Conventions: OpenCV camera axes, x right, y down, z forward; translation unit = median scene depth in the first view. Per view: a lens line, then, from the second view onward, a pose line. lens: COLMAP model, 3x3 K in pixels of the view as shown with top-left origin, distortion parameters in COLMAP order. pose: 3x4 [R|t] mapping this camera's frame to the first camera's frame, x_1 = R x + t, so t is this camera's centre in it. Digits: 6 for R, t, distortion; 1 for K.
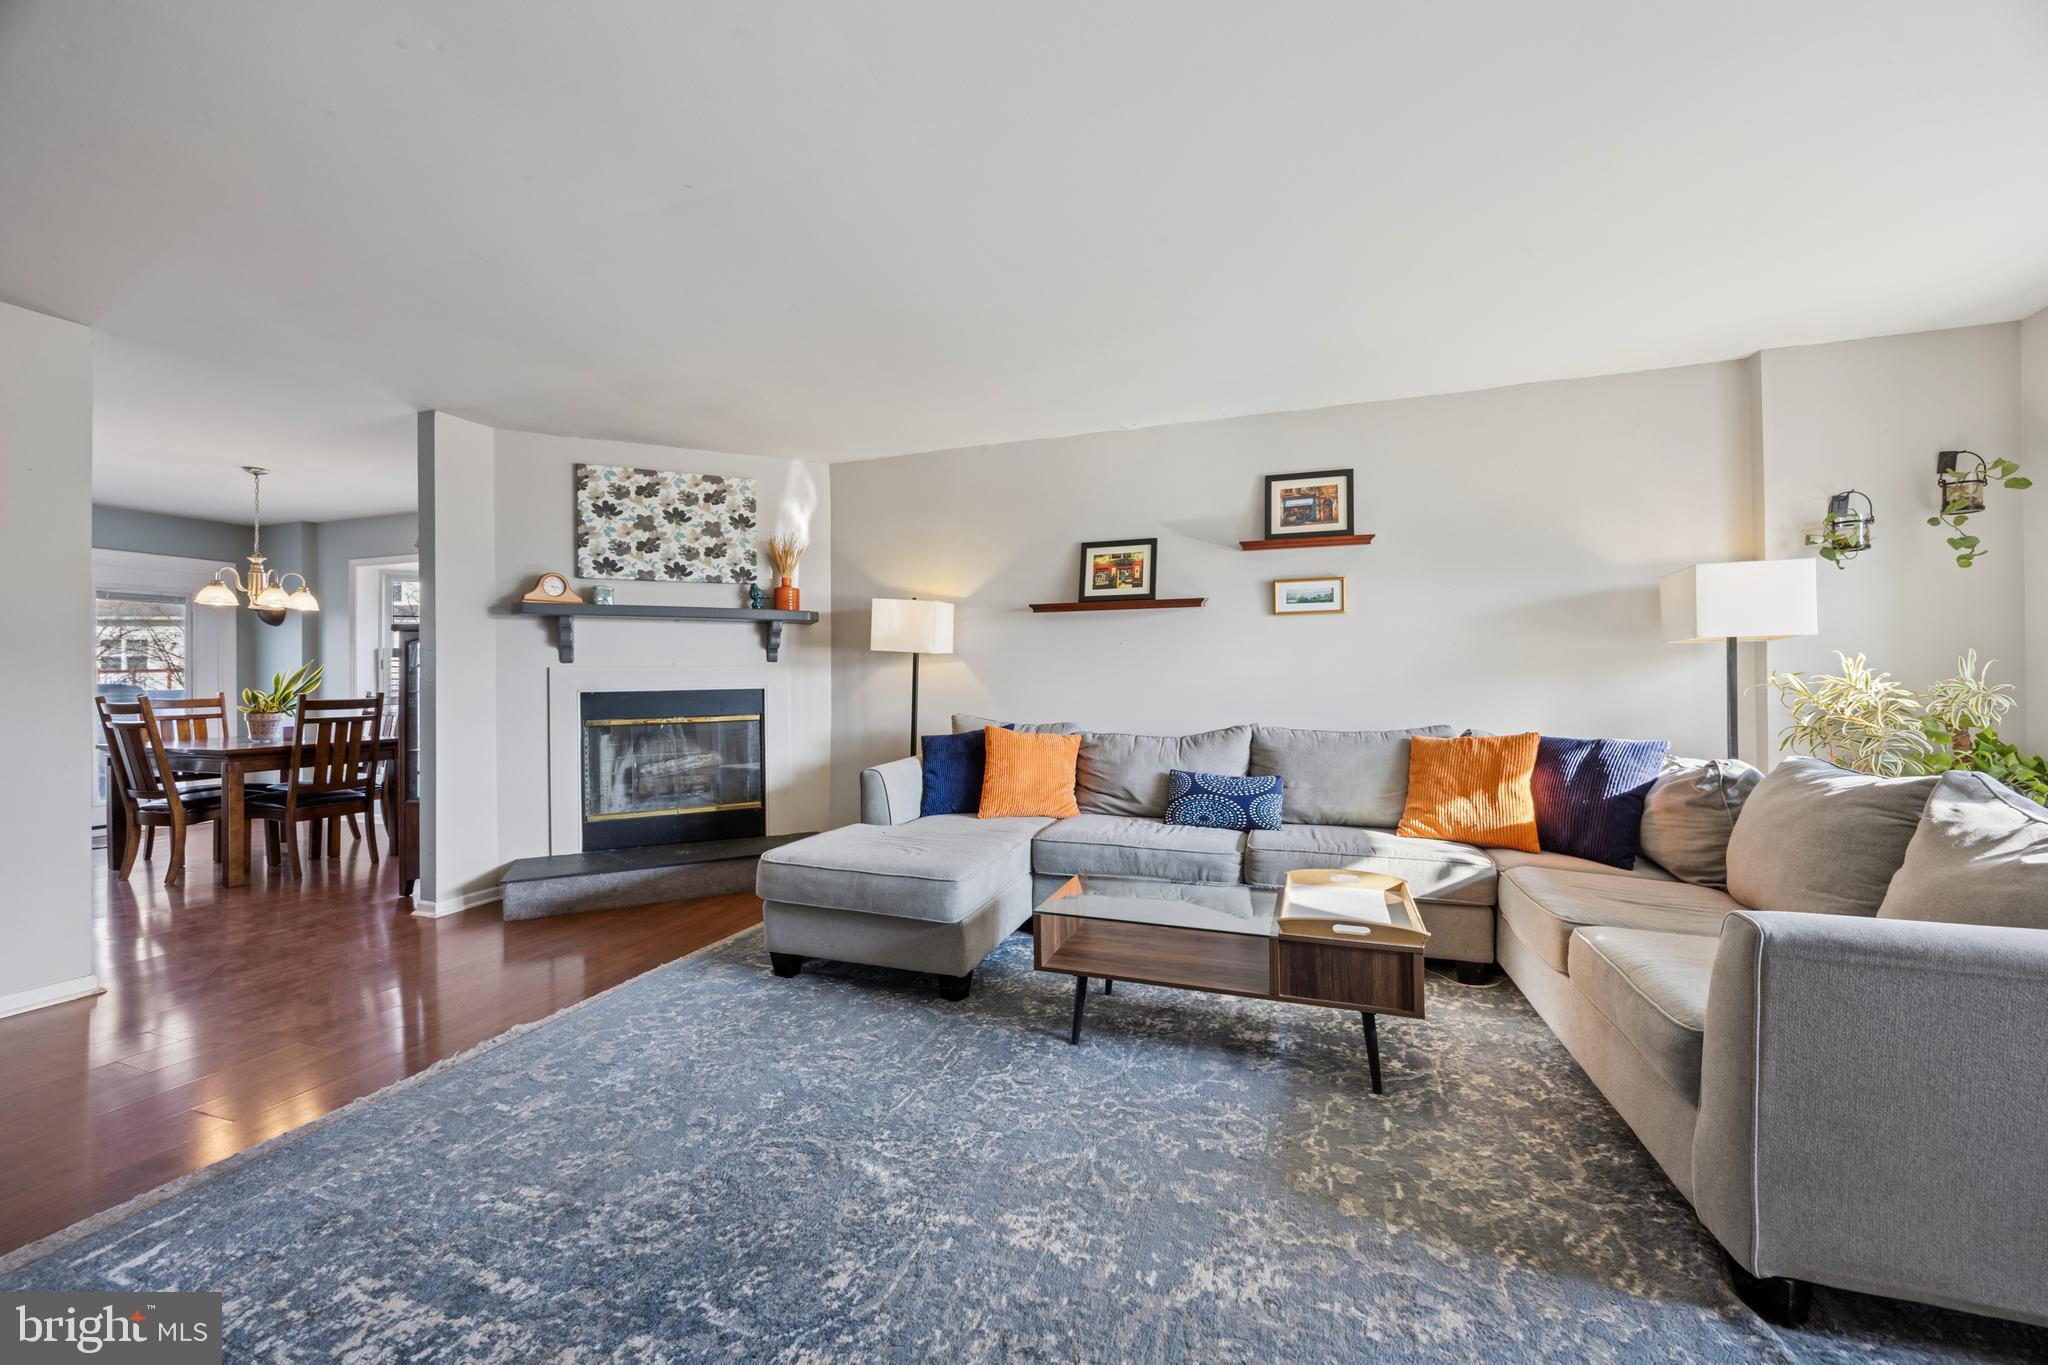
lens RADIAL K [[776.1, 0, 1024.0], [0, 776.1, 682.5], [0, 0, 1]] dist [-0.006497, 0.000025]
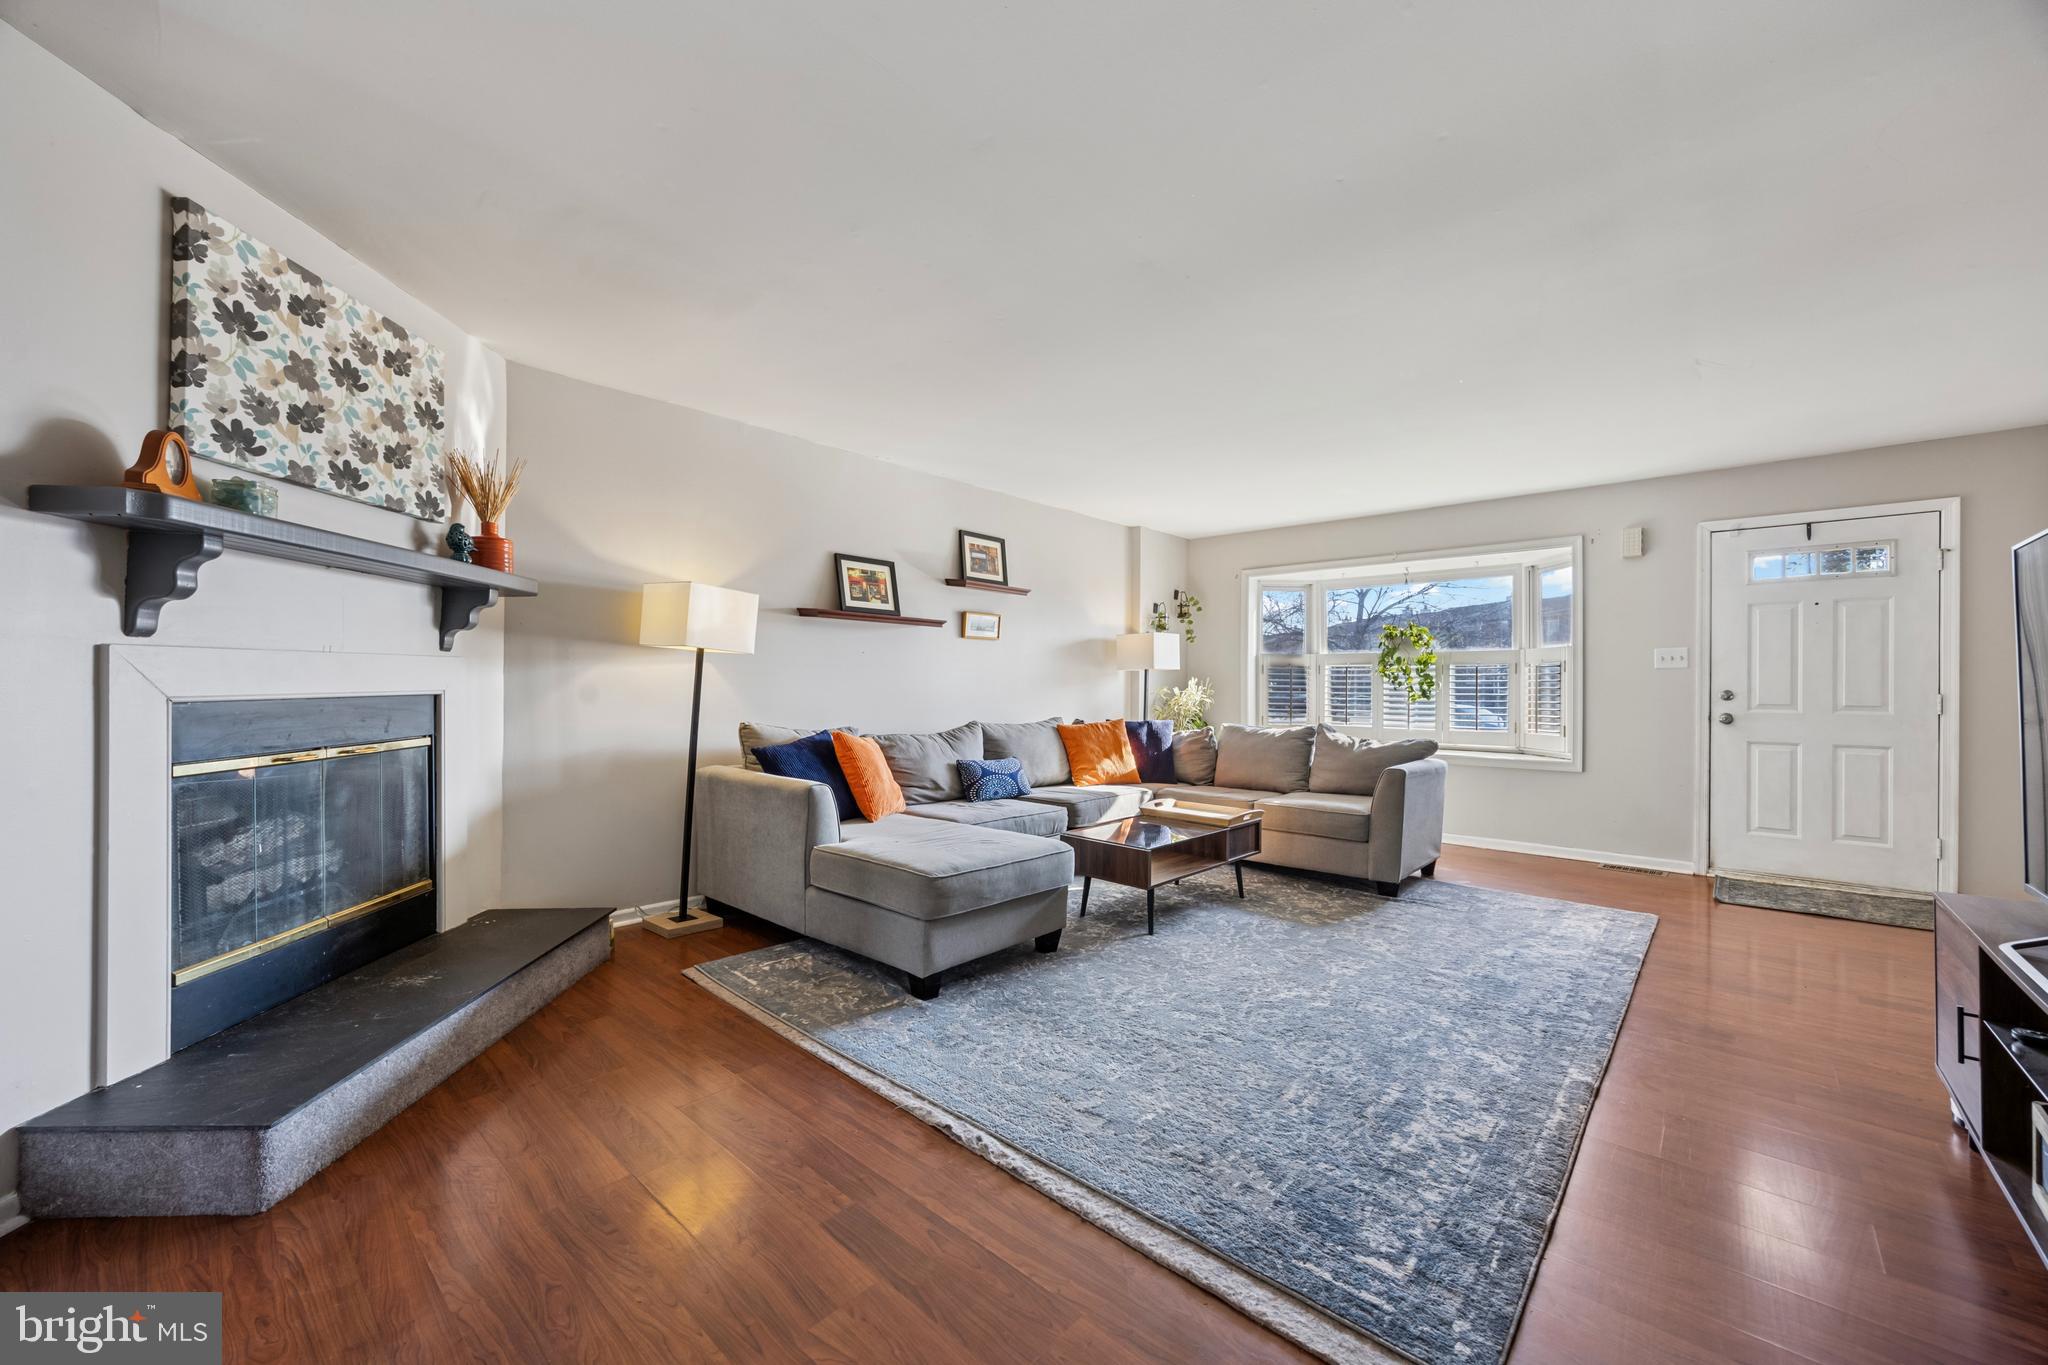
lens RADIAL K [[784.7, 0, 1028.9], [0, 784.7, 687.9], [0, 0, 1]] dist [-0.001002, -0.000027]
pose [[0.386129, 0.006473, 0.922422, -0.804203], [-0.009493, 0.999950, -0.003043, 0.000646], [-0.922396, -0.007581, 0.386171, 0.363978]]
